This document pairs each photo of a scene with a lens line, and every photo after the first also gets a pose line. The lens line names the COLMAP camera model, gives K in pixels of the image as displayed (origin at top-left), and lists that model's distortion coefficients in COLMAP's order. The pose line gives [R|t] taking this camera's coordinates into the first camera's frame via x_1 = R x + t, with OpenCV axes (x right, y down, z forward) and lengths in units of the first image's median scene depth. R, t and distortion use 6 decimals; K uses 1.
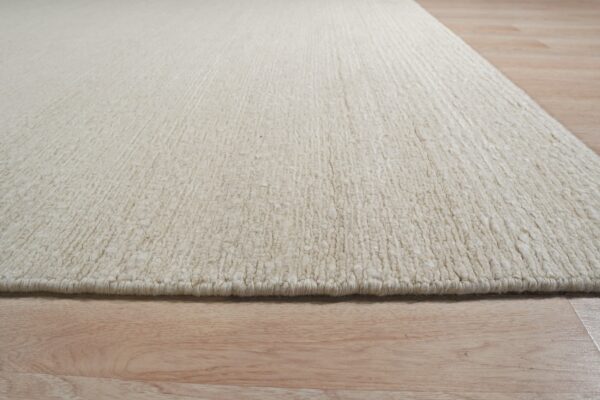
lens RADIAL K [[423.2, 0, 307.1], [0, 423.2, 200.0], [0, 0, 1]] dist [-0.123654, 0.077163]
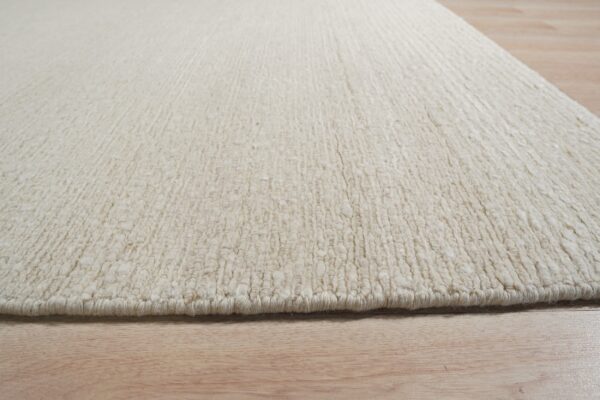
lens RADIAL K [[423.2, 0, 307.1], [0, 423.2, 200.0], [0, 0, 1]] dist [-0.123654, 0.077163]
pose [[0.999345, -0.018157, 0.031296, -0.044379], [0.017485, 0.999614, 0.021606, -0.009128], [-0.031676, -0.021044, 0.999277, 0.136365]]
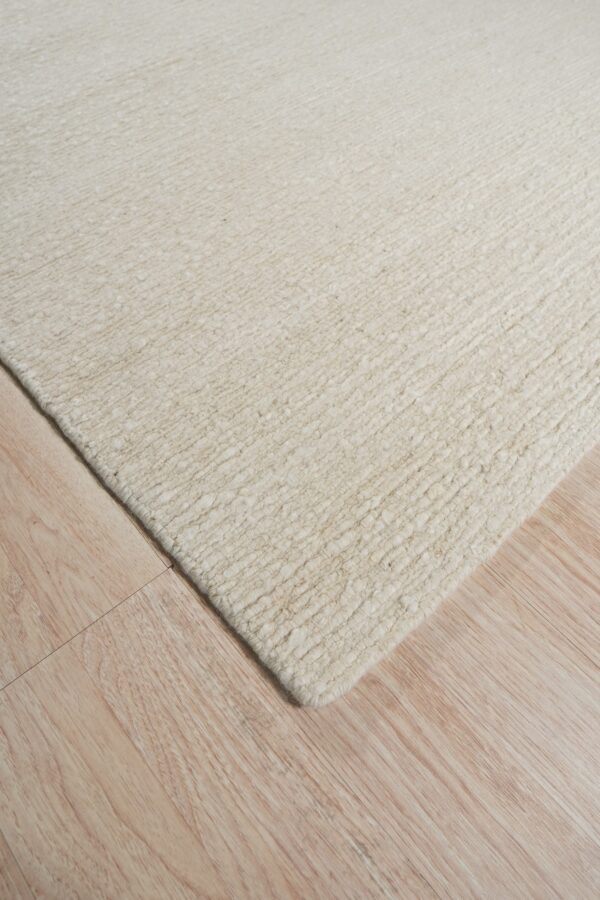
lens RADIAL K [[634.8, 0, 300.0], [0, 634.8, 450.0], [0, 0, 1]] dist [-0.123654, 0.077163]
pose [[0.683132, 0.610861, -0.400224, 0.918321], [-0.419301, 0.776777, 0.469899, -0.536071], [0.597928, -0.153189, 0.786776, 0.104956]]
